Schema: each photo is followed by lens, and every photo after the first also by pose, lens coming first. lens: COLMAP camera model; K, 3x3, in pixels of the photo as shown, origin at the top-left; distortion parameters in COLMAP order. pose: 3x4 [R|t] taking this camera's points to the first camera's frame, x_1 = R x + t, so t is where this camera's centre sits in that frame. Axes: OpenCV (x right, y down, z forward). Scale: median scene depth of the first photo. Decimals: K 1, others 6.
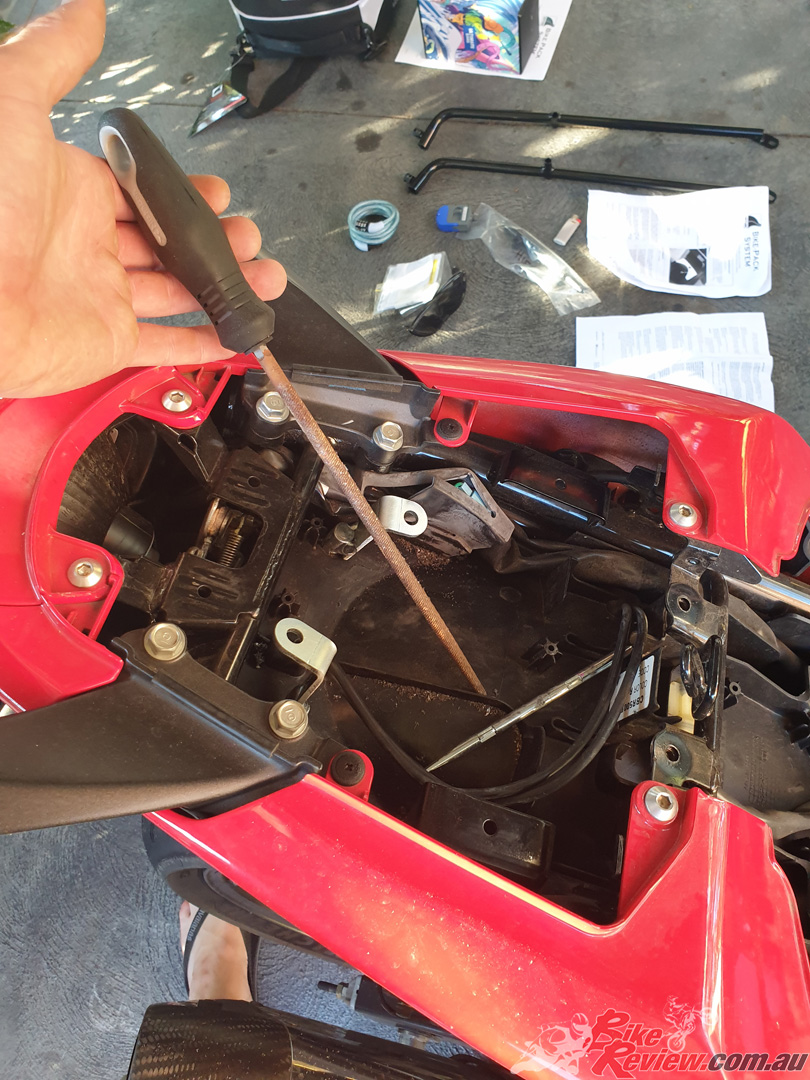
lens RADIAL K [[827.1, 0, 405.0], [0, 827.1, 540.0], [0, 0, 1]] dist [0.036685, 0.002640]
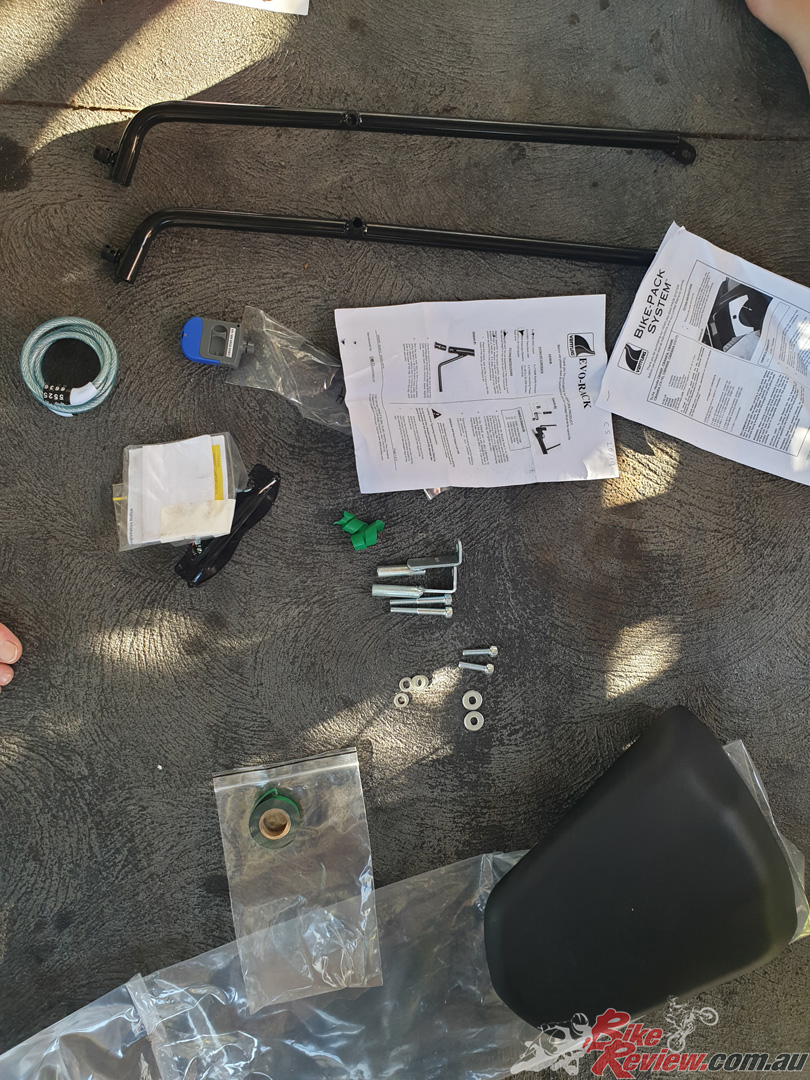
lens RADIAL K [[836.0, 0, 405.0], [0, 836.0, 540.0], [0, 0, 1]] dist [-0.019553, 0.064333]
pose [[0.942359, -0.230587, 0.242465, 0.011391], [0.123268, 0.912912, 0.389098, -0.465537], [-0.311070, -0.336782, 0.888715, 0.389438]]
